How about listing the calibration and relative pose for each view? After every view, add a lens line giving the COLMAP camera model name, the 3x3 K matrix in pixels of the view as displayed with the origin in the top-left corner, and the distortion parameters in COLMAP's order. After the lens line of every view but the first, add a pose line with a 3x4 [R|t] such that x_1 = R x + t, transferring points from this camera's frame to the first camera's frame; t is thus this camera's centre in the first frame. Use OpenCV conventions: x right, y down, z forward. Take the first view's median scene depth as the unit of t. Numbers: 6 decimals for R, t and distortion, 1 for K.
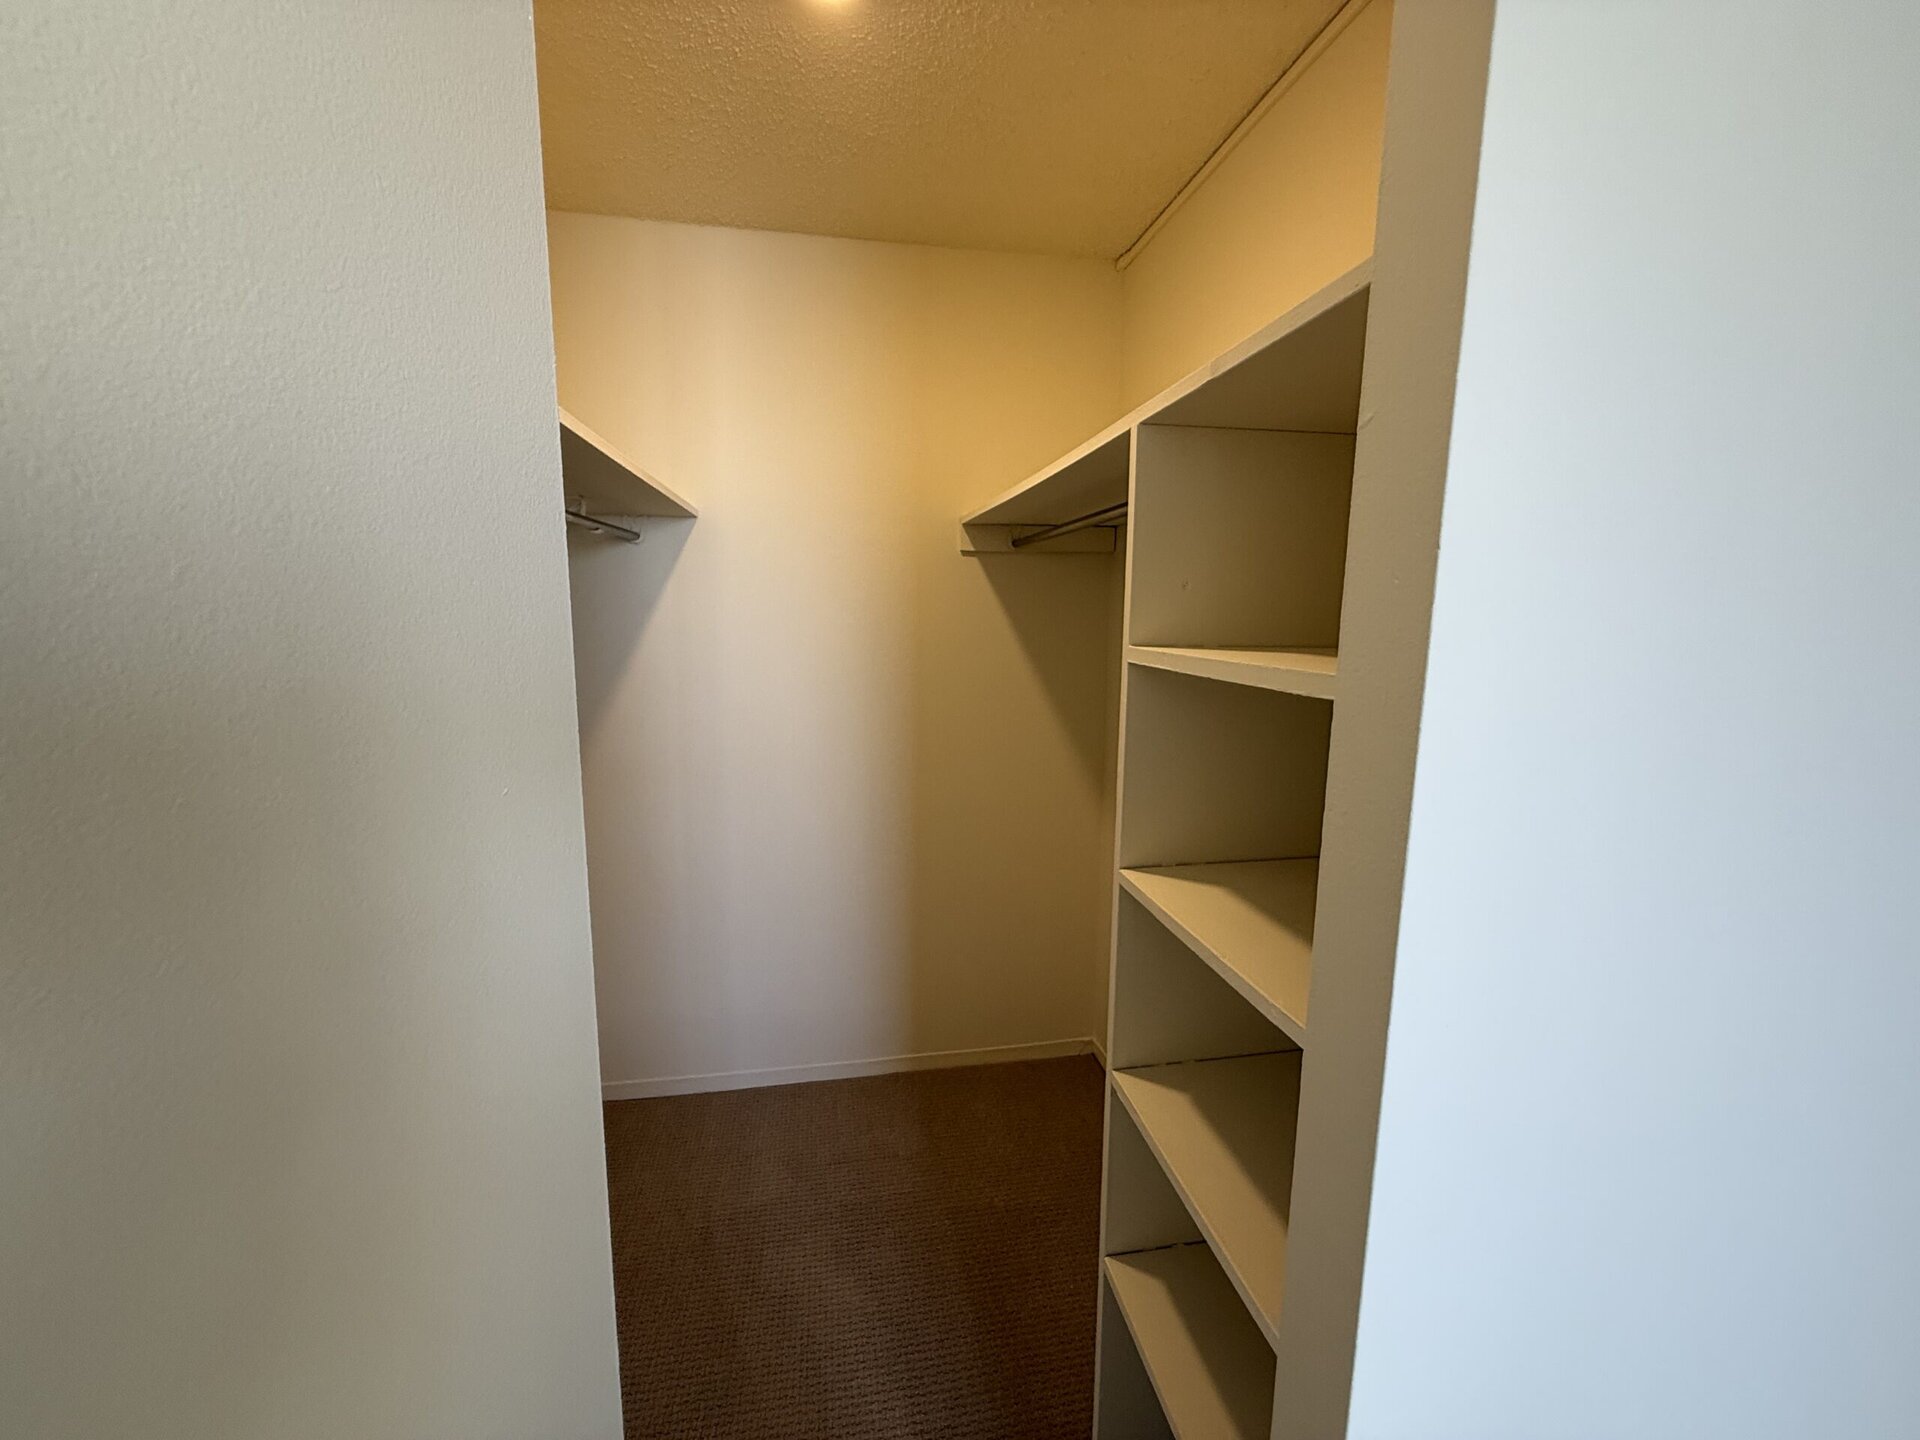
lens RADIAL K [[766.1, 0, 954.8], [0, 766.1, 723.1], [0, 0, 1]] dist [-0.001255, -0.000131]
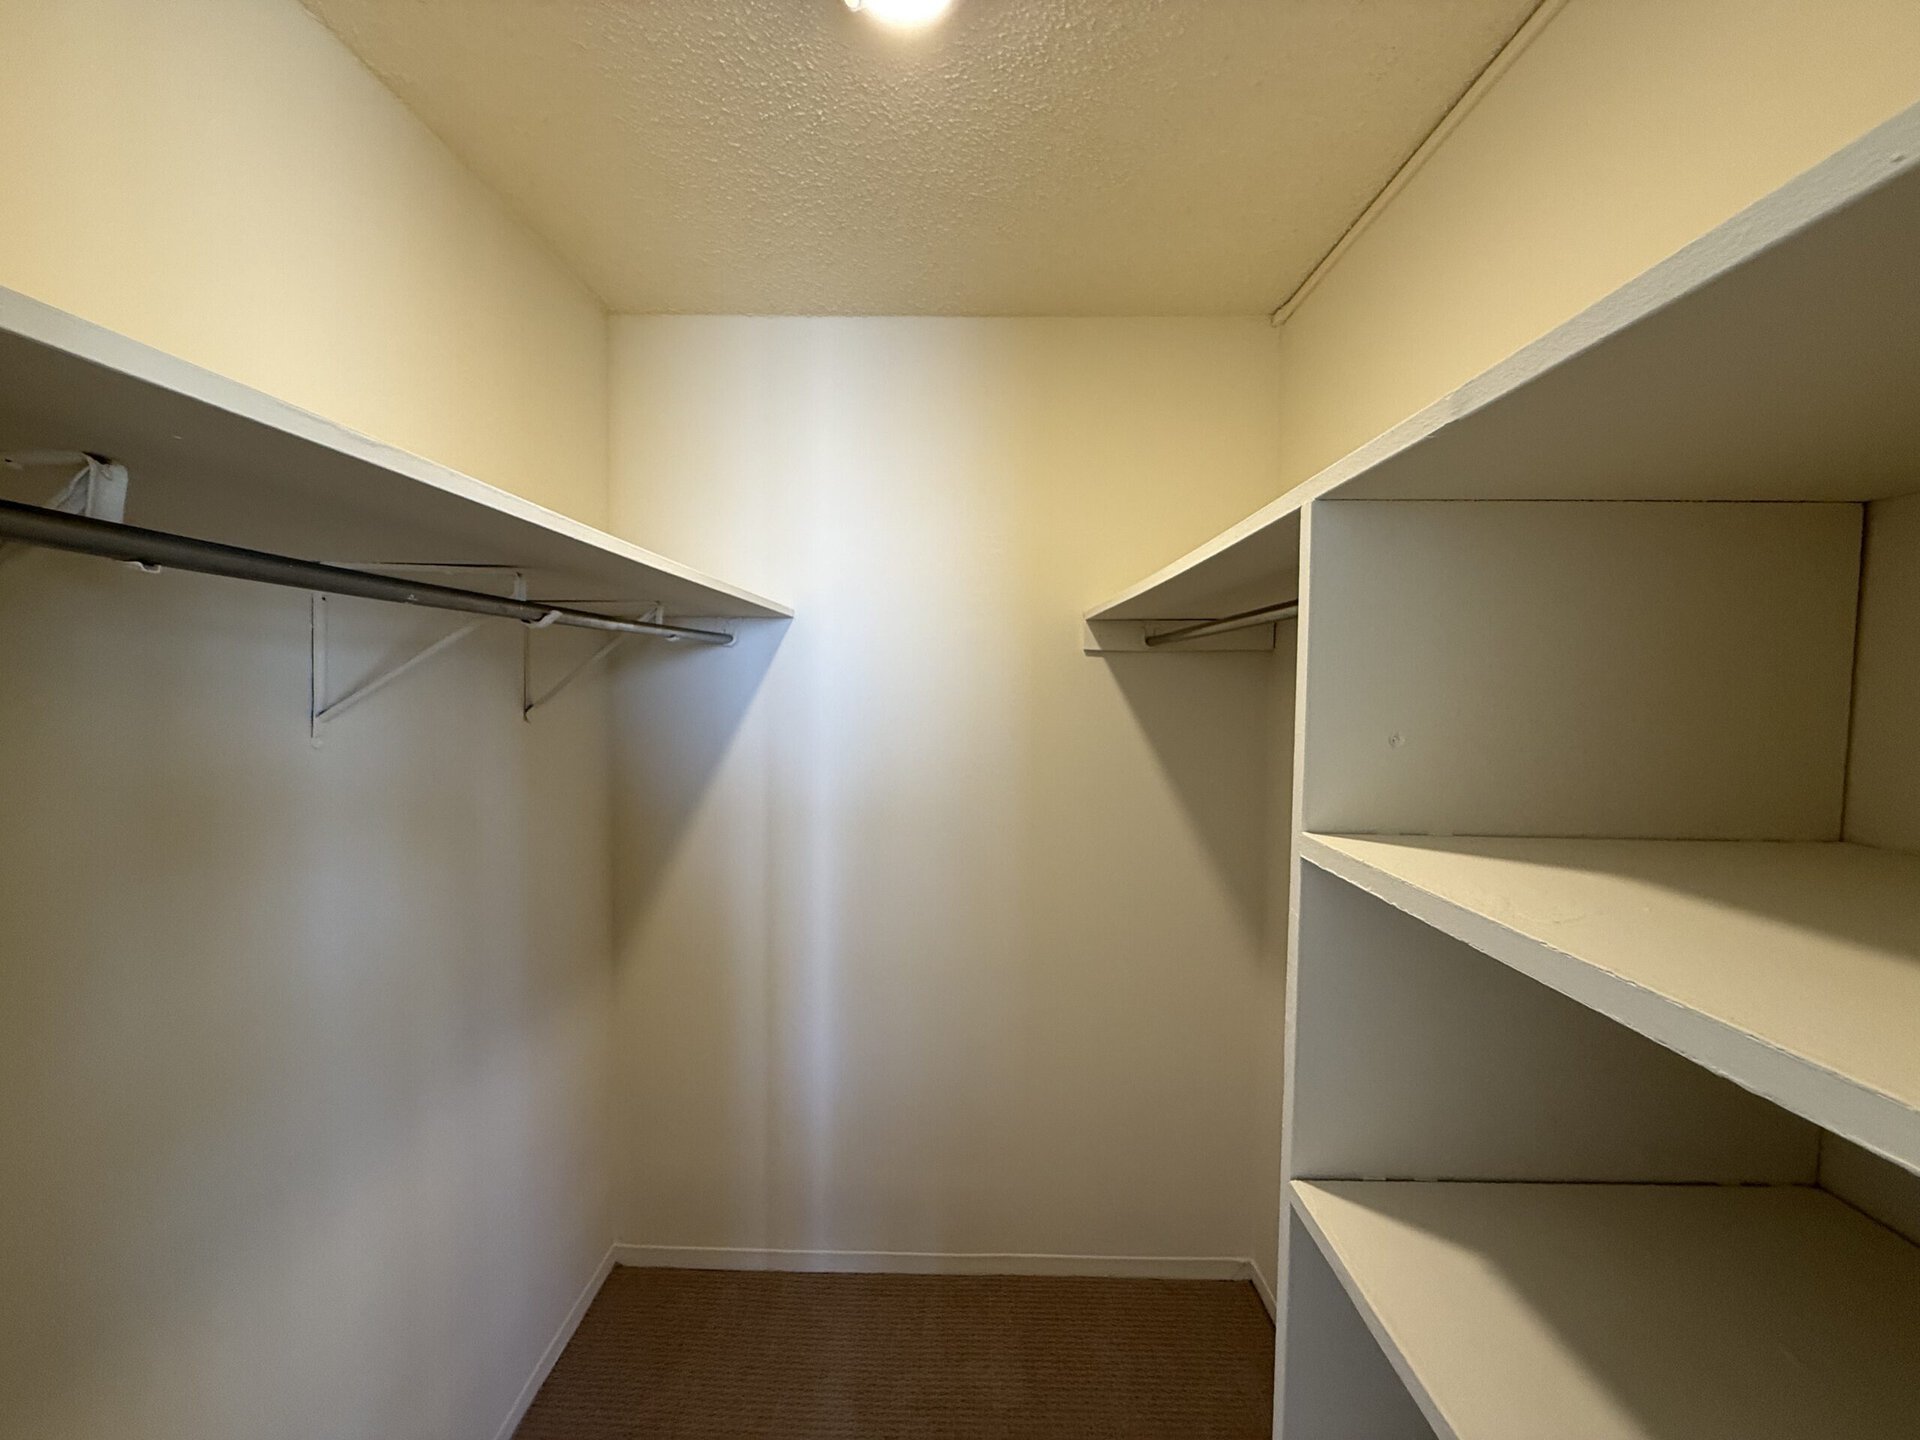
lens RADIAL K [[766.1, 0, 954.8], [0, 766.1, 723.1], [0, 0, 1]] dist [-0.001255, -0.000131]
pose [[0.982119, 0.011103, -0.187936, 0.038807], [-0.029755, 0.994867, -0.096718, -0.078897], [0.185897, 0.100581, 0.977408, 0.198016]]
